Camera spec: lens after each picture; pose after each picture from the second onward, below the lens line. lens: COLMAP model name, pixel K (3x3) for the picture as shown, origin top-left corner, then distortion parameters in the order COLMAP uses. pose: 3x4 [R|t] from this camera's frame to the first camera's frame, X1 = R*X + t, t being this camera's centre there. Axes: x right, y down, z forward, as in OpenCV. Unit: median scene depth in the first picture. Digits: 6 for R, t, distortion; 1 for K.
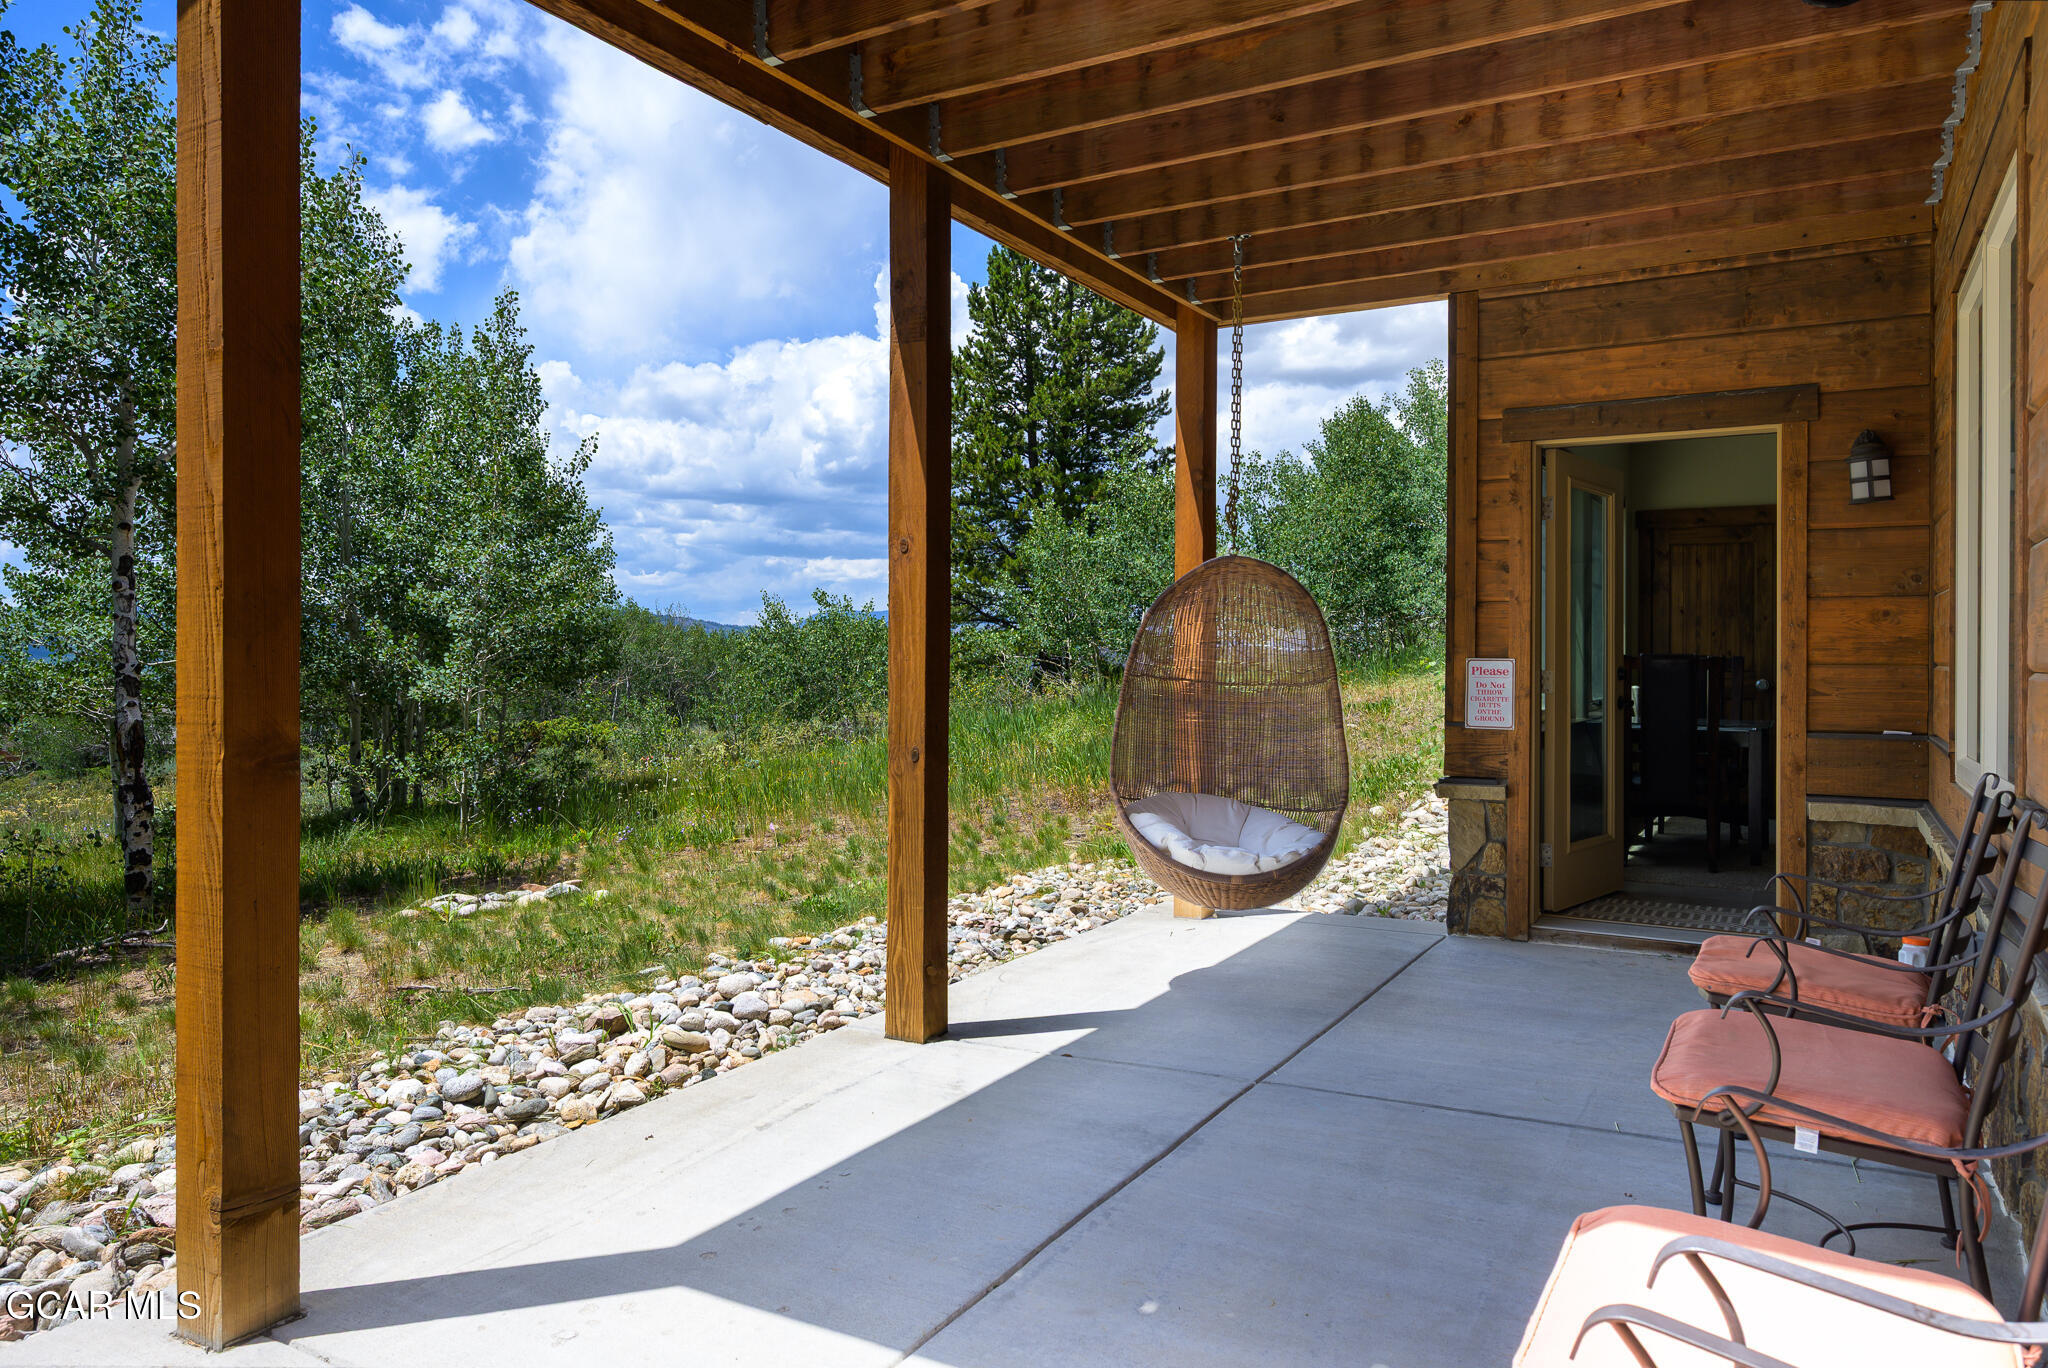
lens RADIAL K [[1458.3, 0, 1024.0], [0, 1458.3, 684.0], [0, 0, 1]] dist [-0.000267, 0.000568]
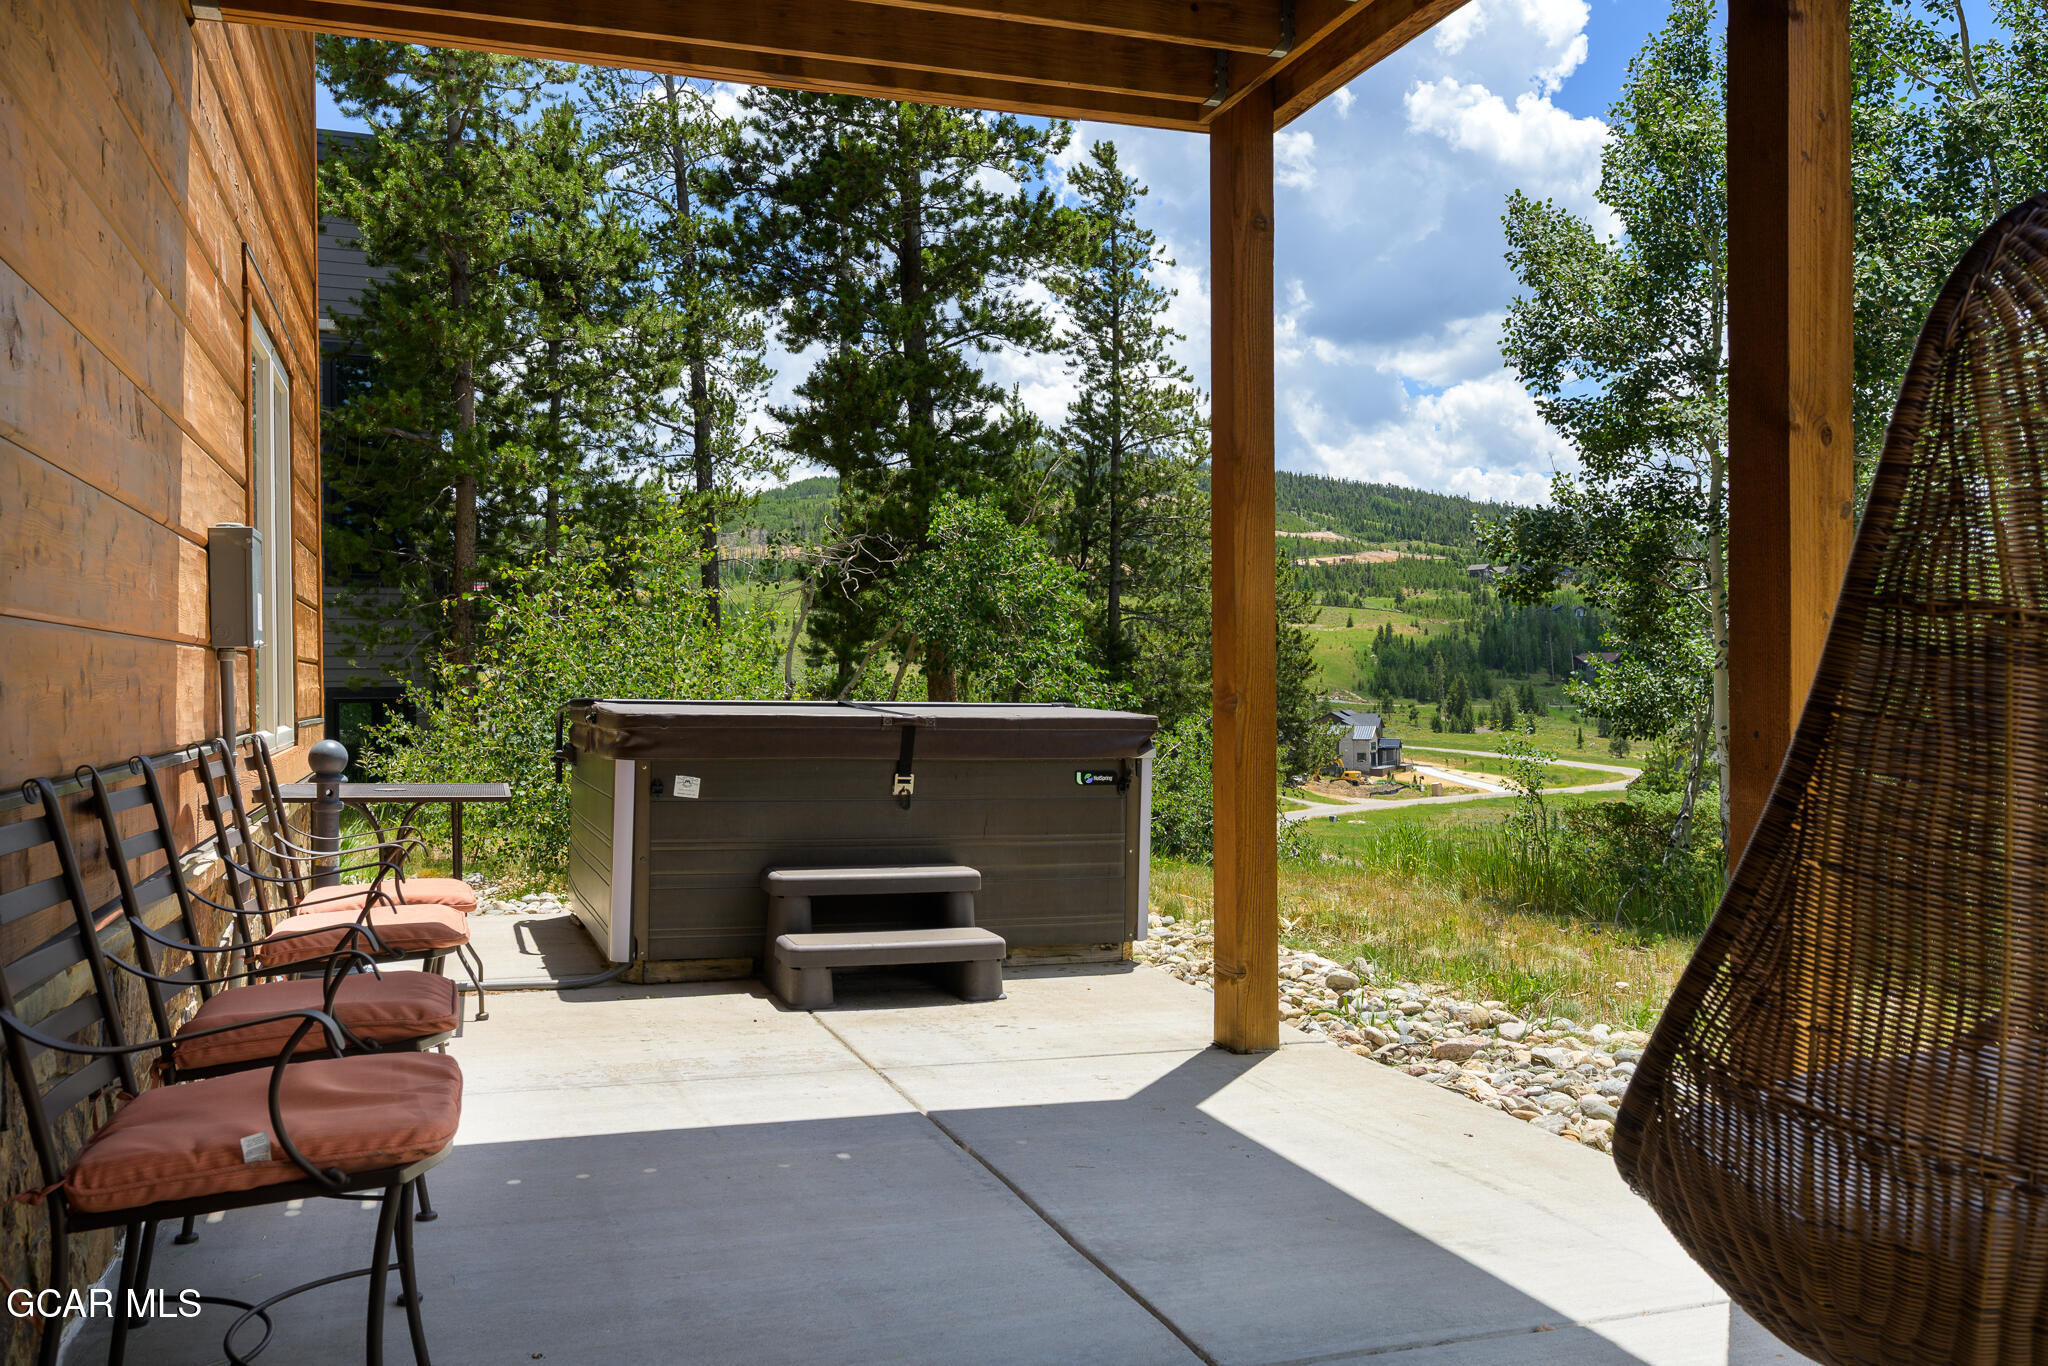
lens RADIAL K [[1741.4, 0, 1024.0], [0, 1741.4, 683.0], [0, 0, 1]] dist [-0.007741, -0.003030]
pose [[-0.688982, -0.001573, -0.724777, 0.796730], [-0.010137, 0.999921, 0.007467, 0.006490], [0.724708, 0.012491, -0.688943, 1.609056]]
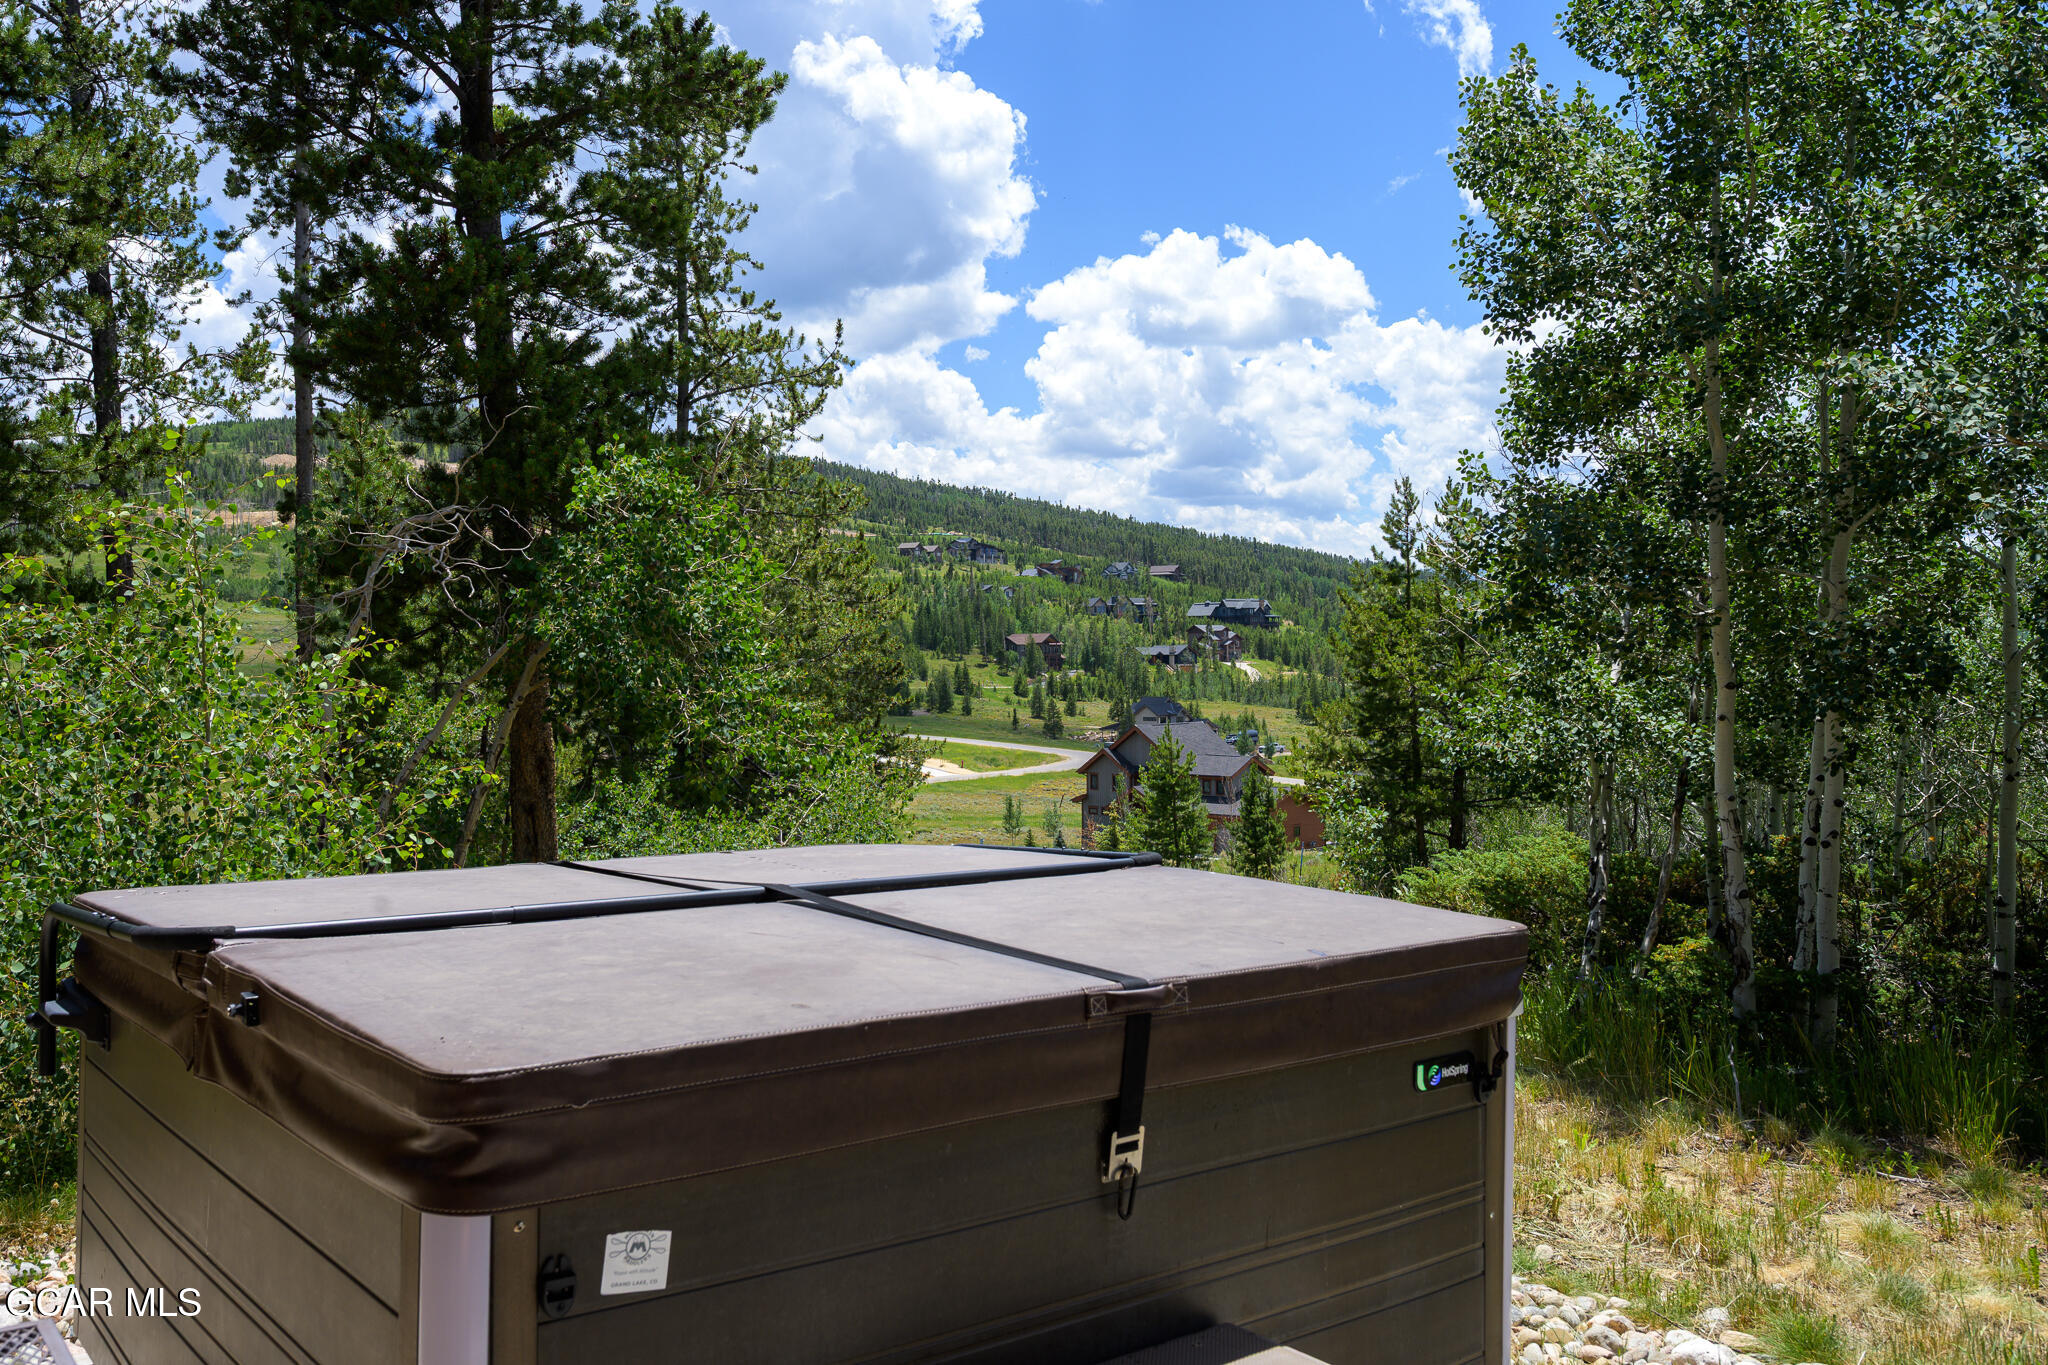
lens RADIAL K [[1752.2, 0, 1024.0], [0, 1752.2, 682.5], [0, 0, 1]] dist [-0.026595, 0.016118]
pose [[-0.398454, 0.012770, -0.917099, 0.695206], [-0.011557, 0.999754, 0.018943, -0.011087], [0.917115, 0.018147, -0.398208, 1.402853]]
